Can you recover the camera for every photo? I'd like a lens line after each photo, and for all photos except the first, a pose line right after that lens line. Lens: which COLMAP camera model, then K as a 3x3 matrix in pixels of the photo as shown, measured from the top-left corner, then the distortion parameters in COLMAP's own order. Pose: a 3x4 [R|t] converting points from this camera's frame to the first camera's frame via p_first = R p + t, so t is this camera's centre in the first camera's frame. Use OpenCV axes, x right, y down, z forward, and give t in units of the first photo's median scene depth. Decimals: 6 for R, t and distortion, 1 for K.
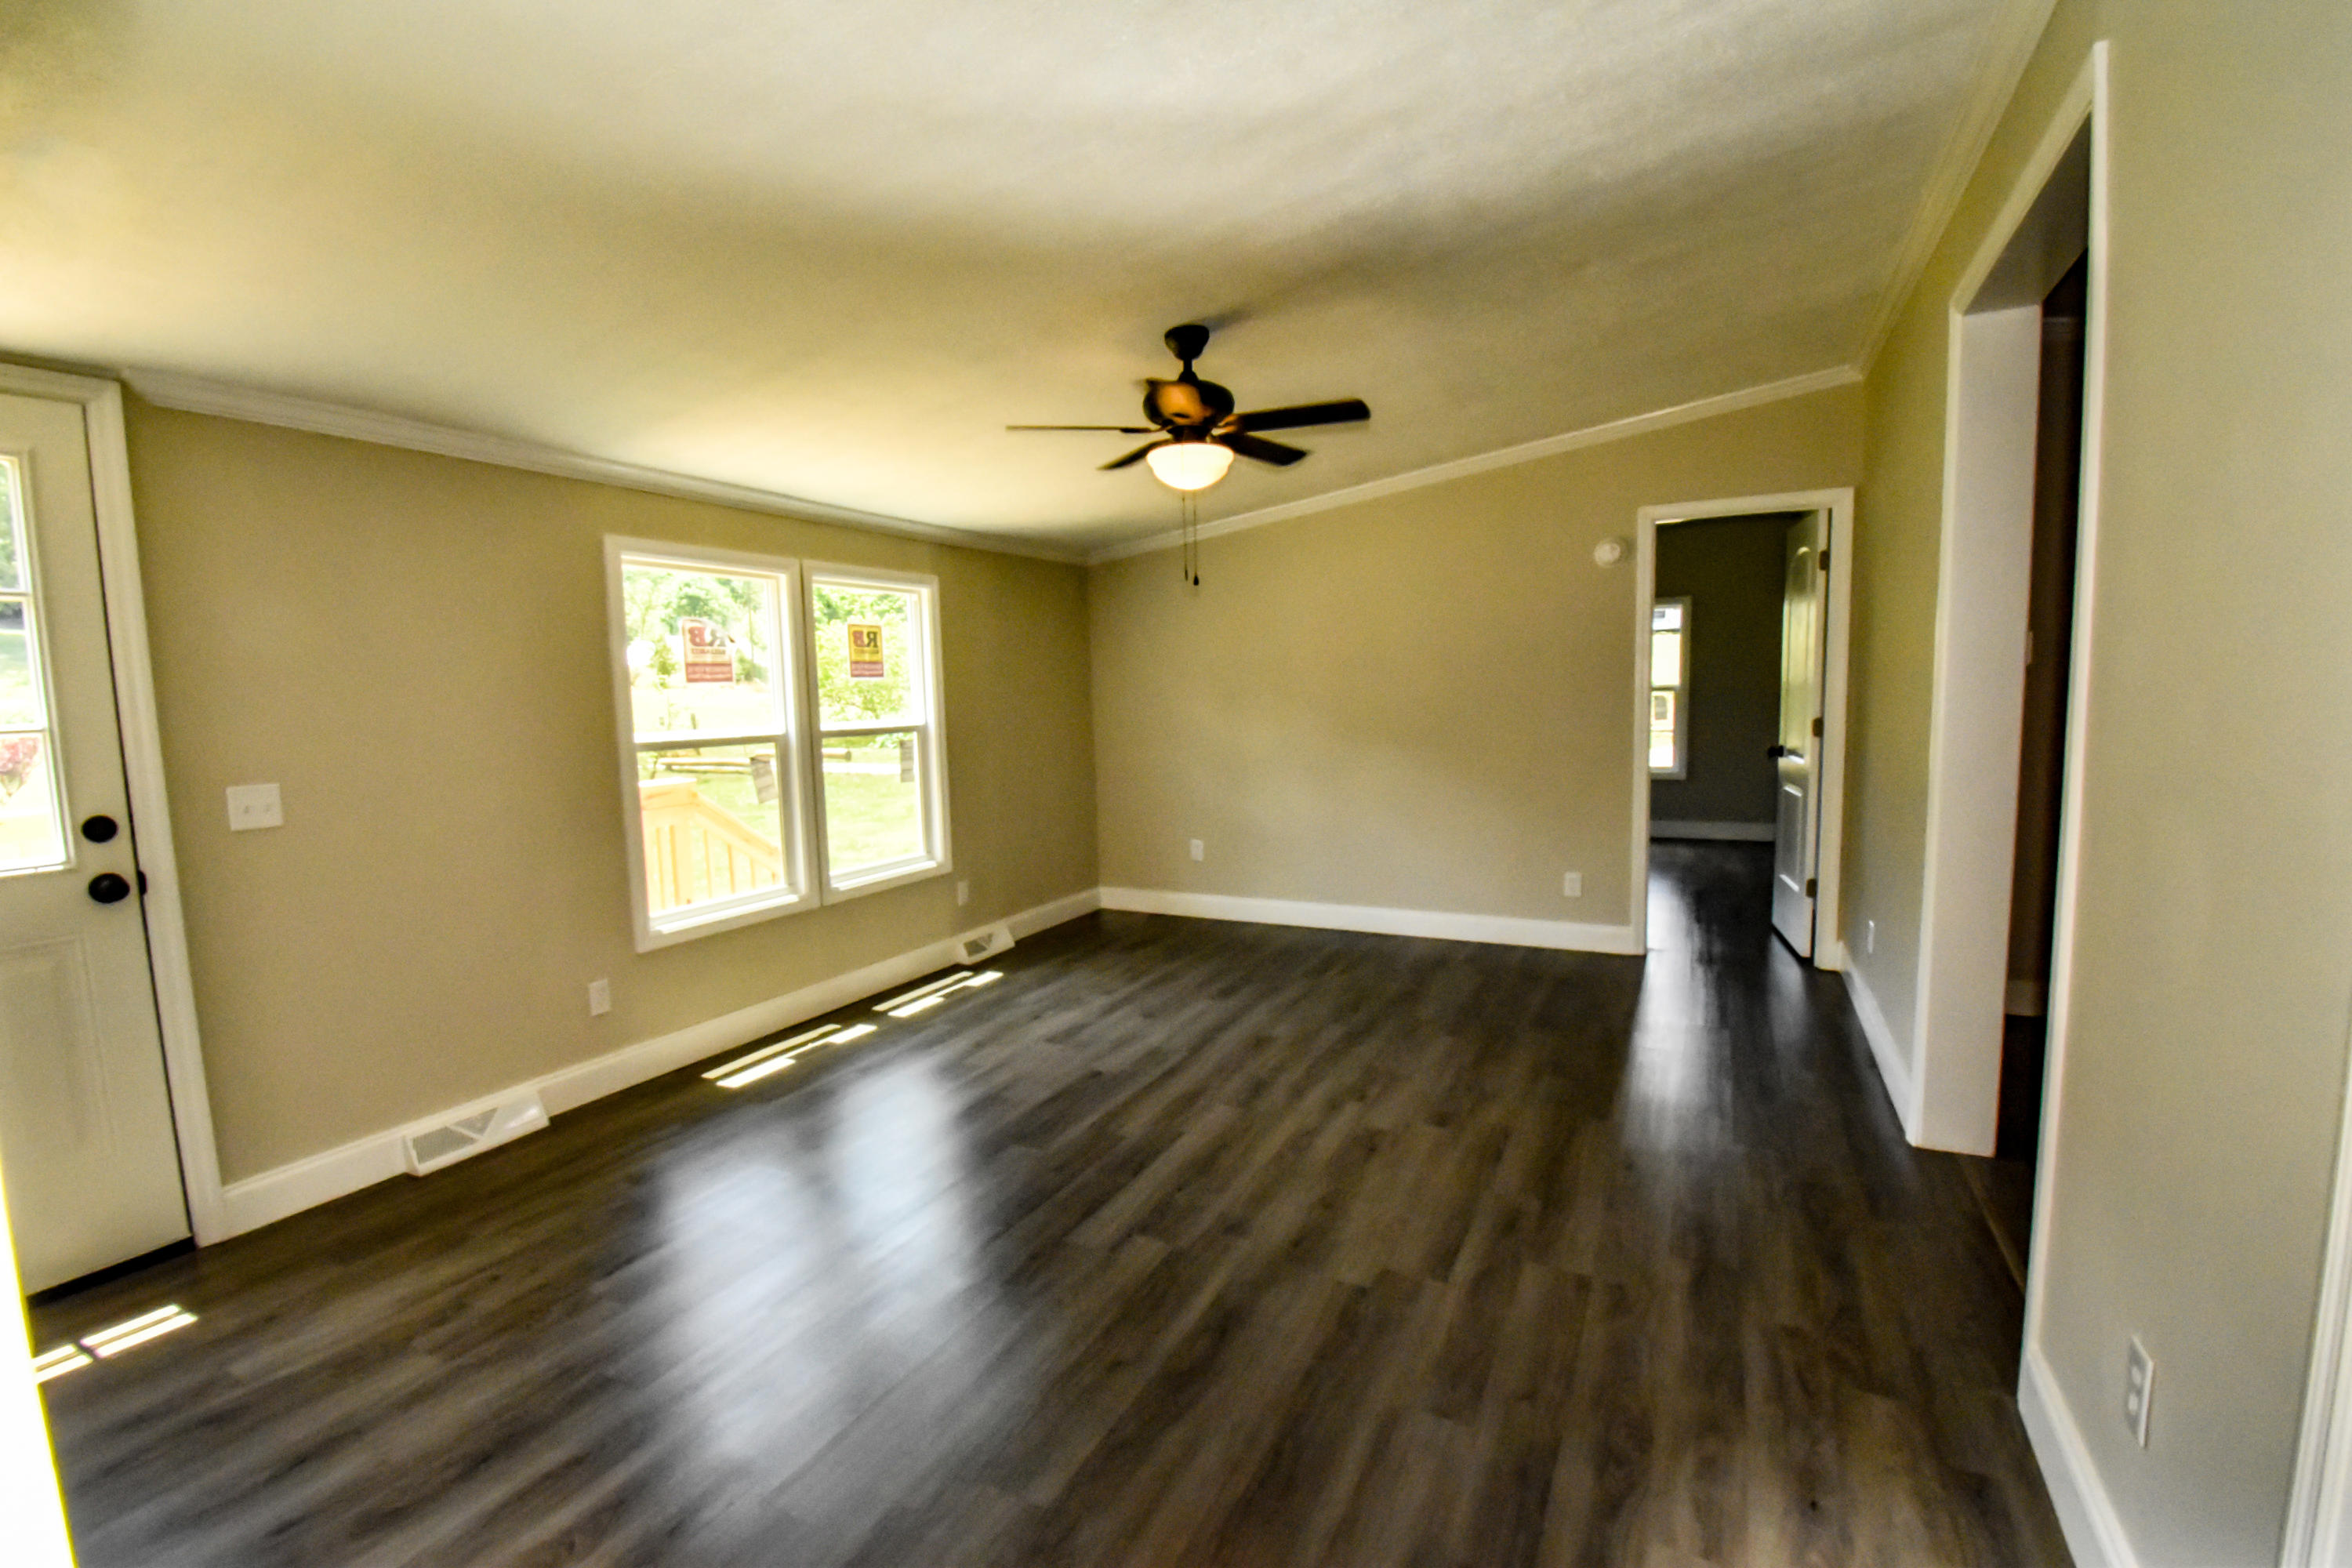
lens RADIAL K [[1012.7, 0, 1190.9], [0, 1012.7, 790.6], [0, 0, 1]] dist [-0.018191, -0.009684]
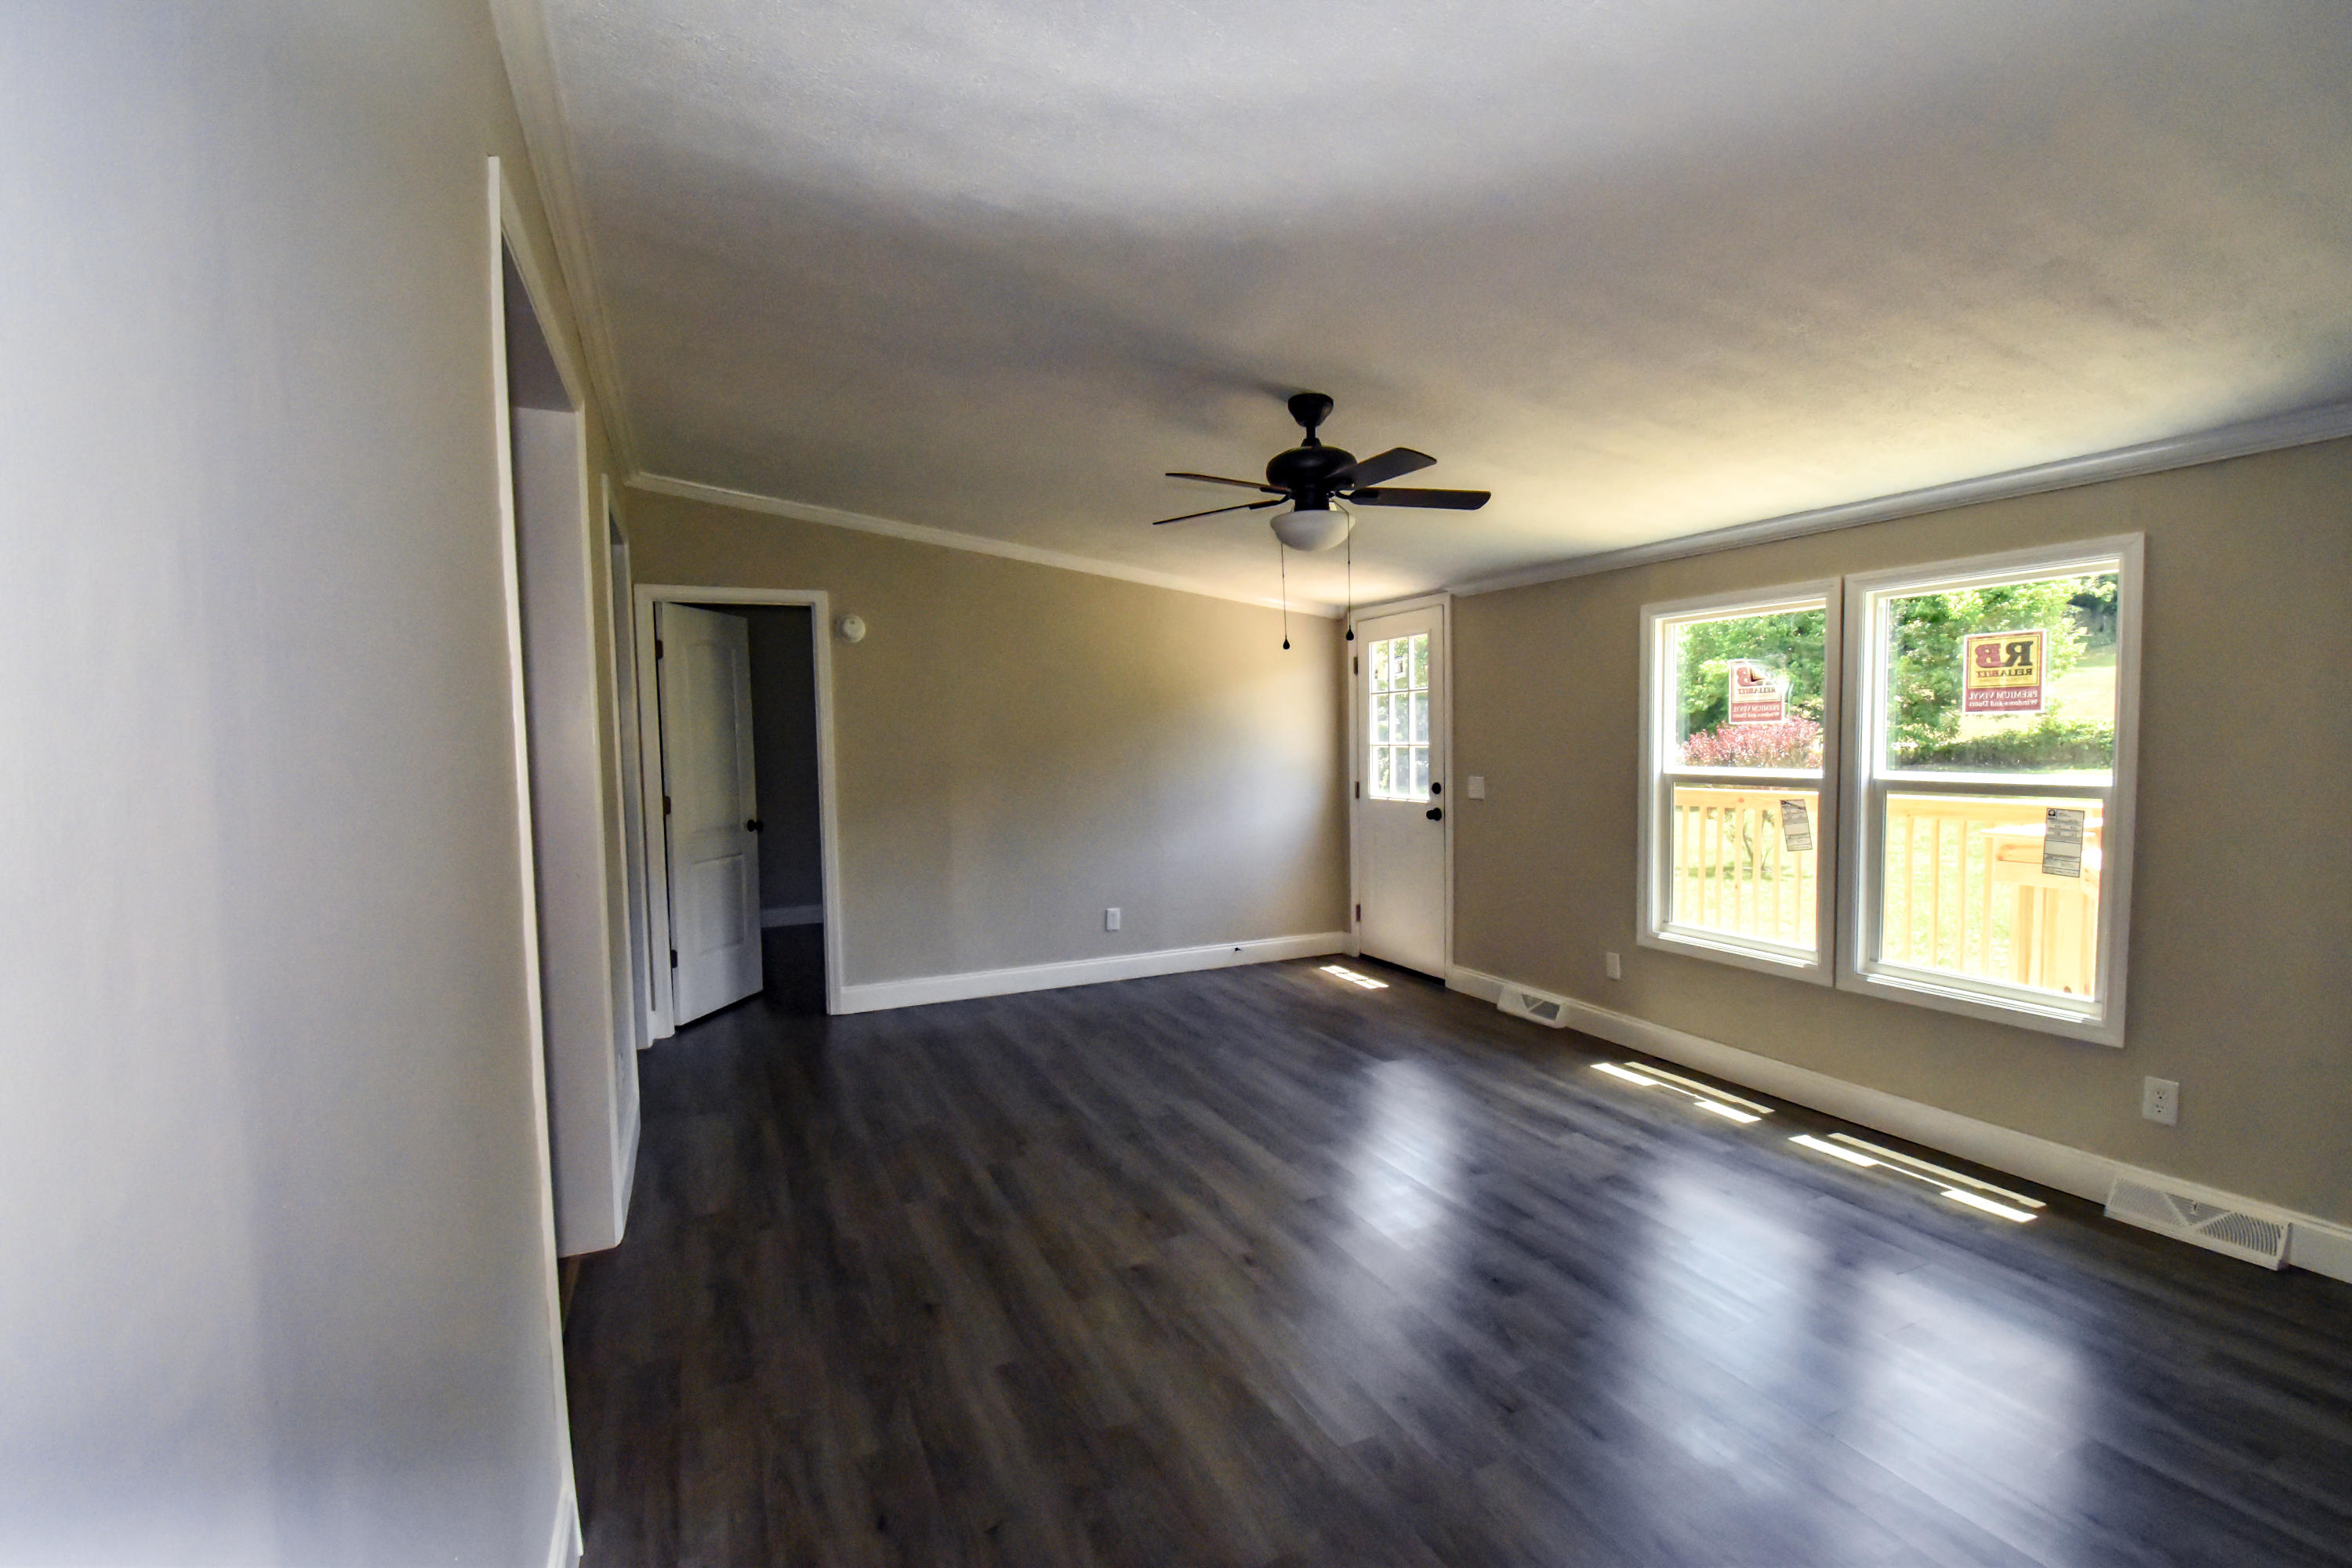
lens RADIAL K [[1012.7, 0, 1173.8], [0, 1012.7, 804.0], [0, 0, 1]] dist [-0.018191, -0.009684]
pose [[-0.622719, 0.089857, -0.777269, 0.647265], [-0.042455, 0.988040, 0.148237, -0.144160], [0.781293, 0.125308, -0.611456, 1.125092]]
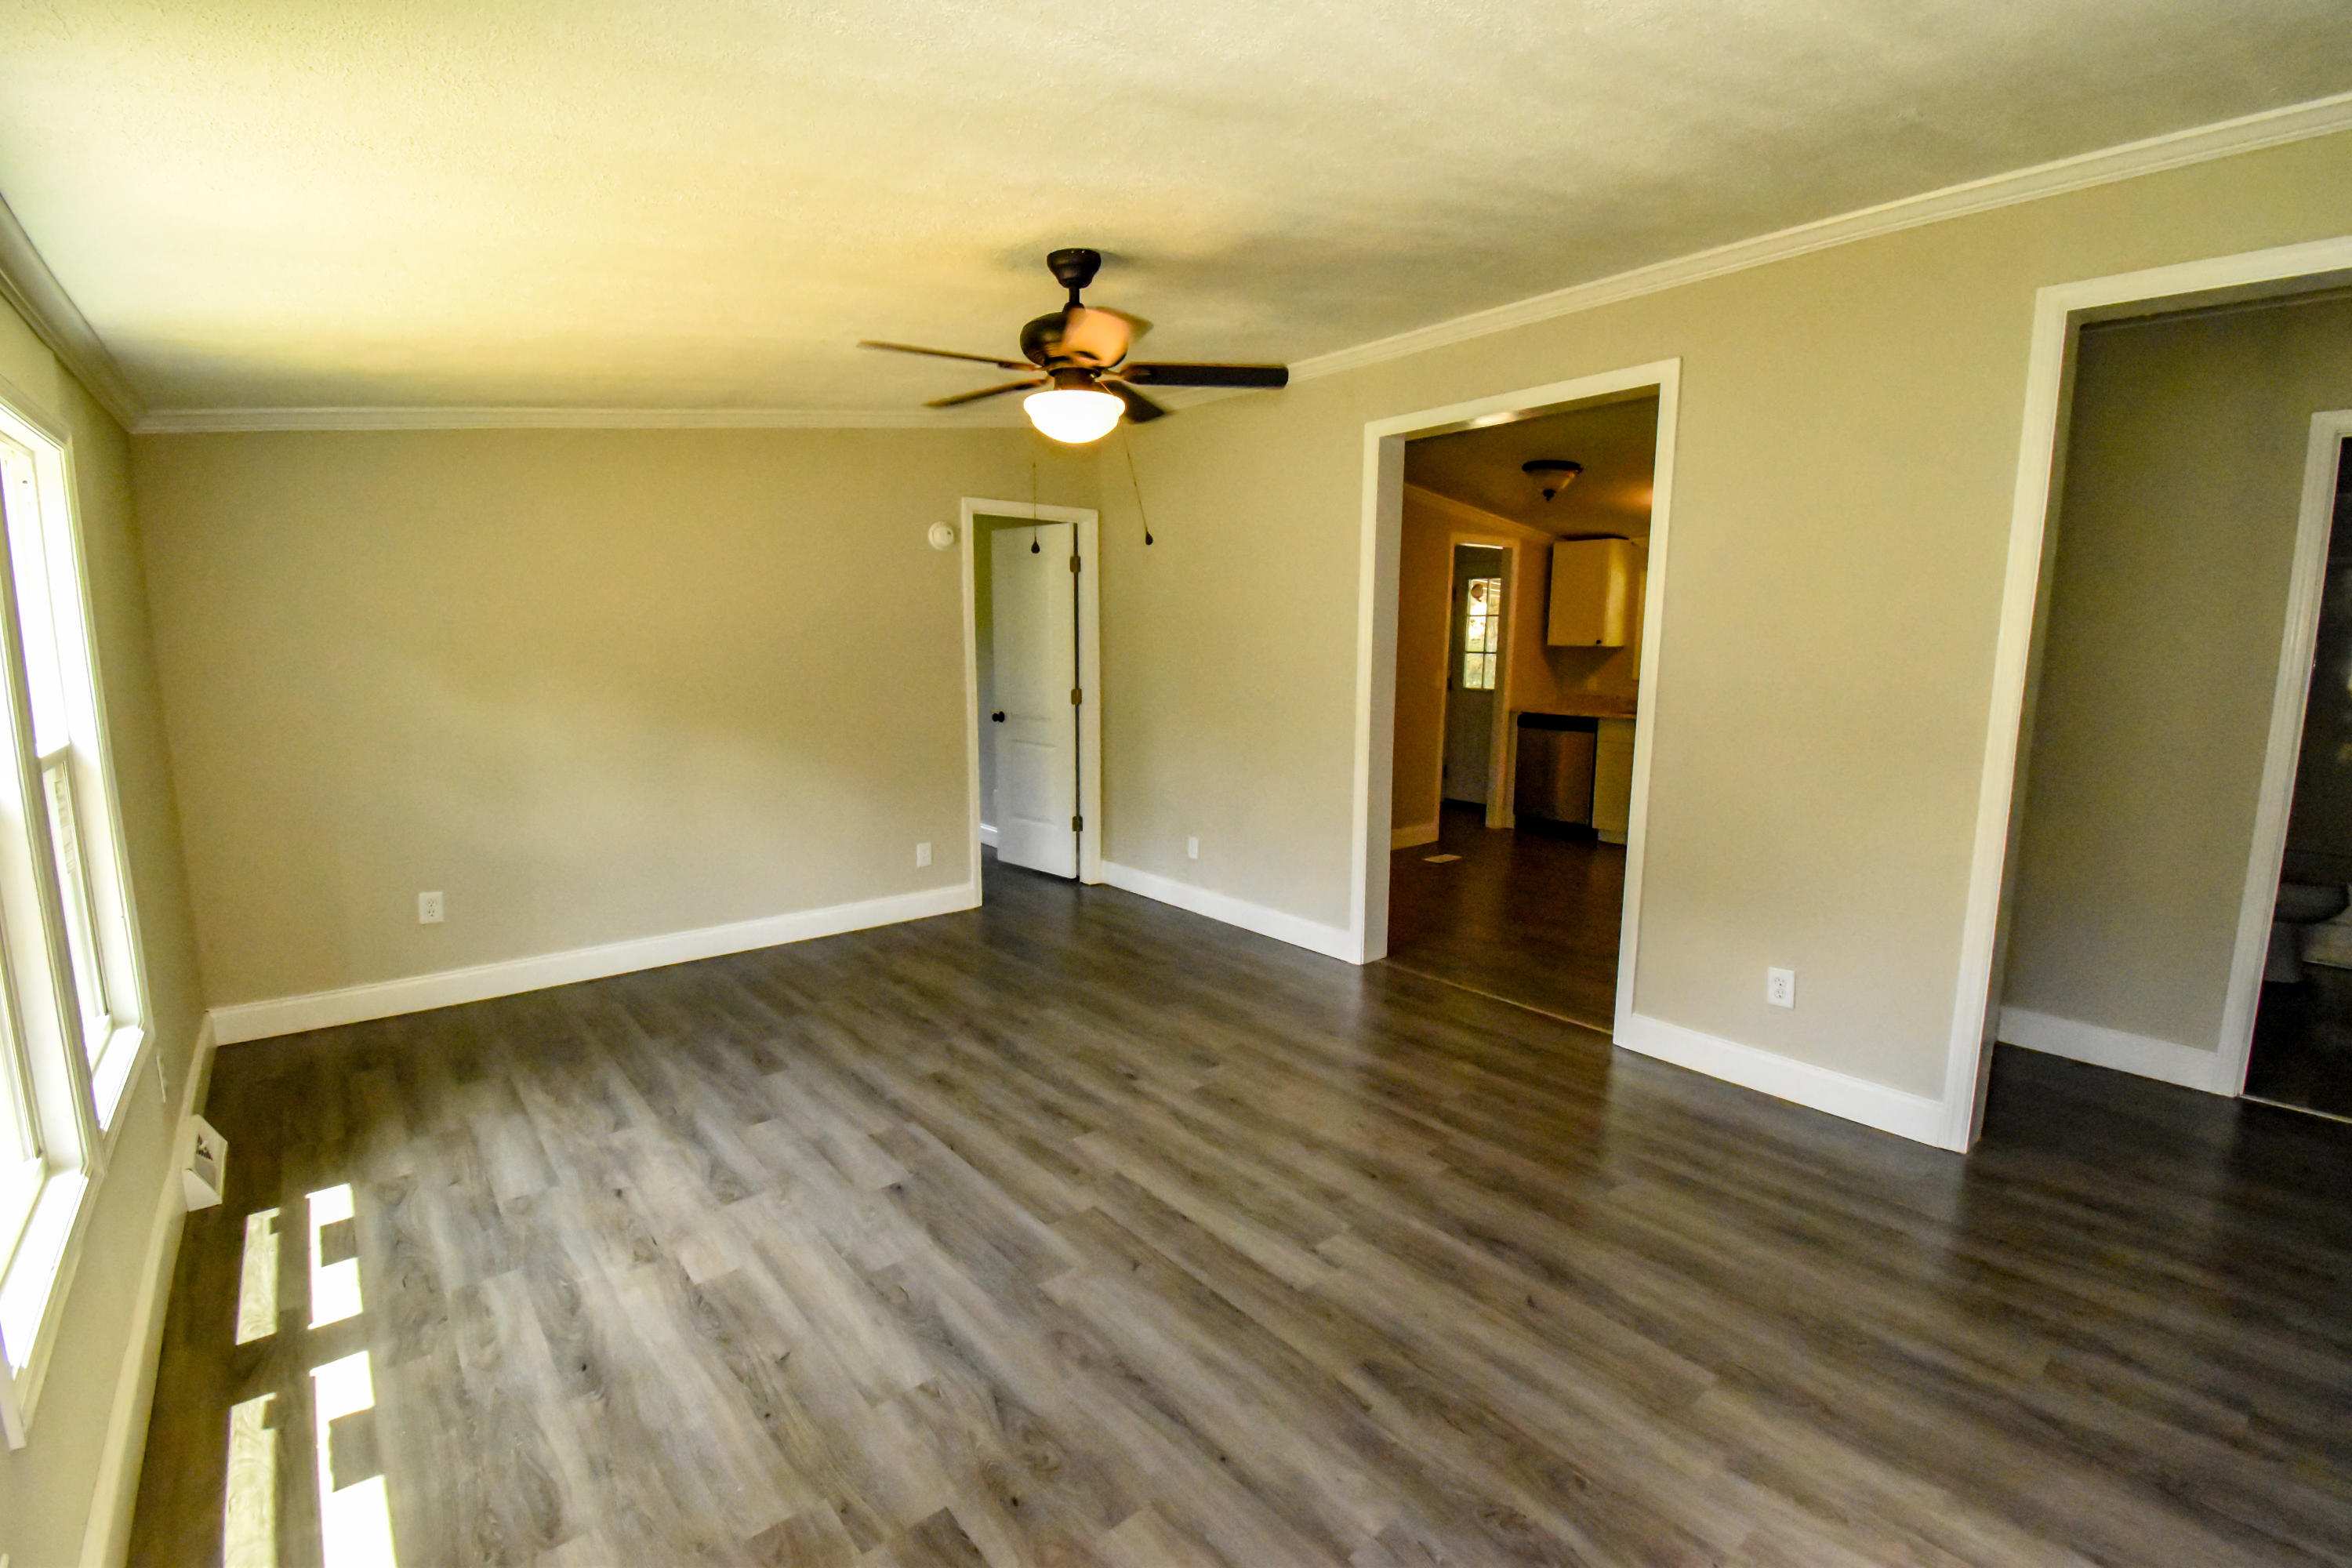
lens RADIAL K [[1012.7, 0, 1167.2], [0, 1012.7, 780.6], [0, 0, 1]] dist [-0.018191, -0.009684]
pose [[0.401089, -0.104772, 0.910028, -0.573458], [0.076442, 0.993801, 0.080725, -0.058576], [-0.912844, 0.037186, 0.406611, 0.431898]]
